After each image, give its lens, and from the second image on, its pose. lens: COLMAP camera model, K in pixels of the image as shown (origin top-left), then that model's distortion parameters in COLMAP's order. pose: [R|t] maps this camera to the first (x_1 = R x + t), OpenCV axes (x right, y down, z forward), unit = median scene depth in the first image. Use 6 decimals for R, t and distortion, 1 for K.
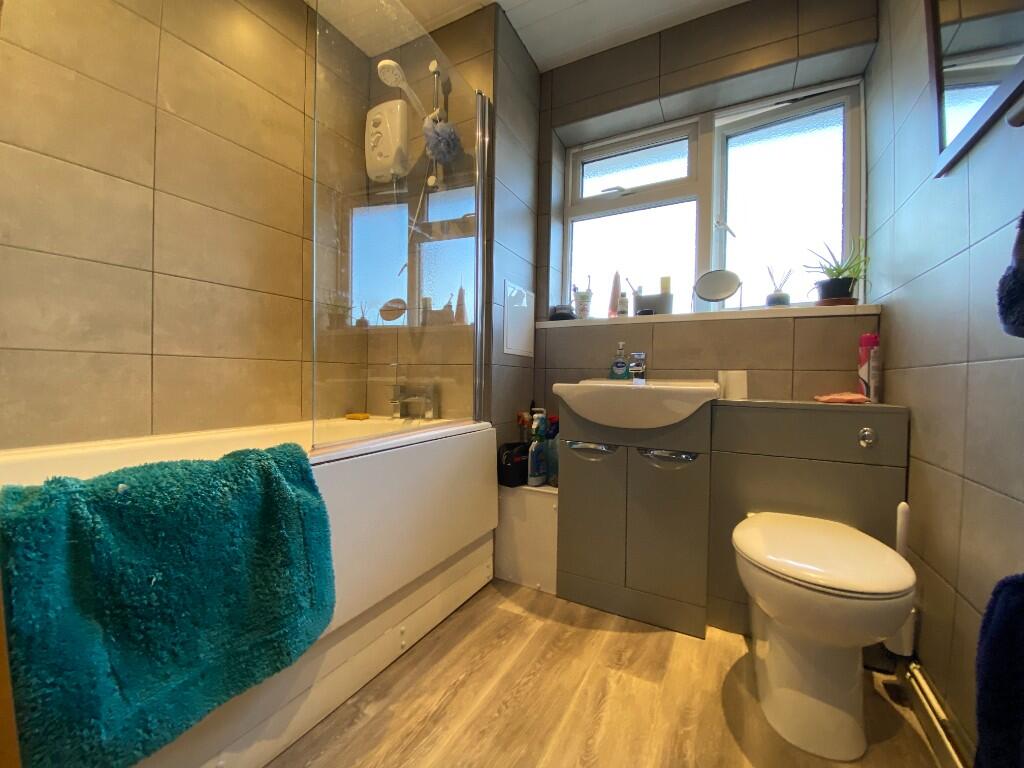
lens RADIAL K [[414.3, 0, 510.0], [0, 414.3, 381.1], [0, 0, 1]] dist [-0.000399, -0.003478]
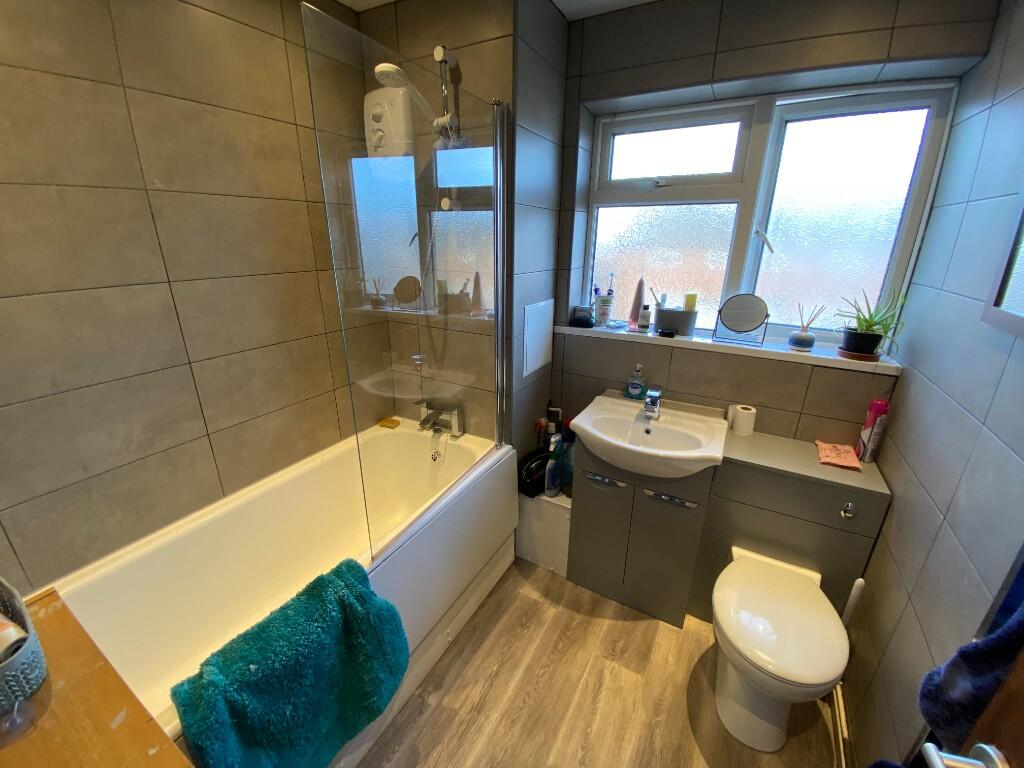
lens RADIAL K [[417.0, 0, 510.5], [0, 417.0, 380.2], [0, 0, 1]] dist [-0.002484, 0.000995]
pose [[0.999671, 0.000567, -0.025645, -0.022477], [0.007626, 0.947987, 0.318219, -0.419534], [0.024492, -0.318309, 0.947670, 0.008570]]
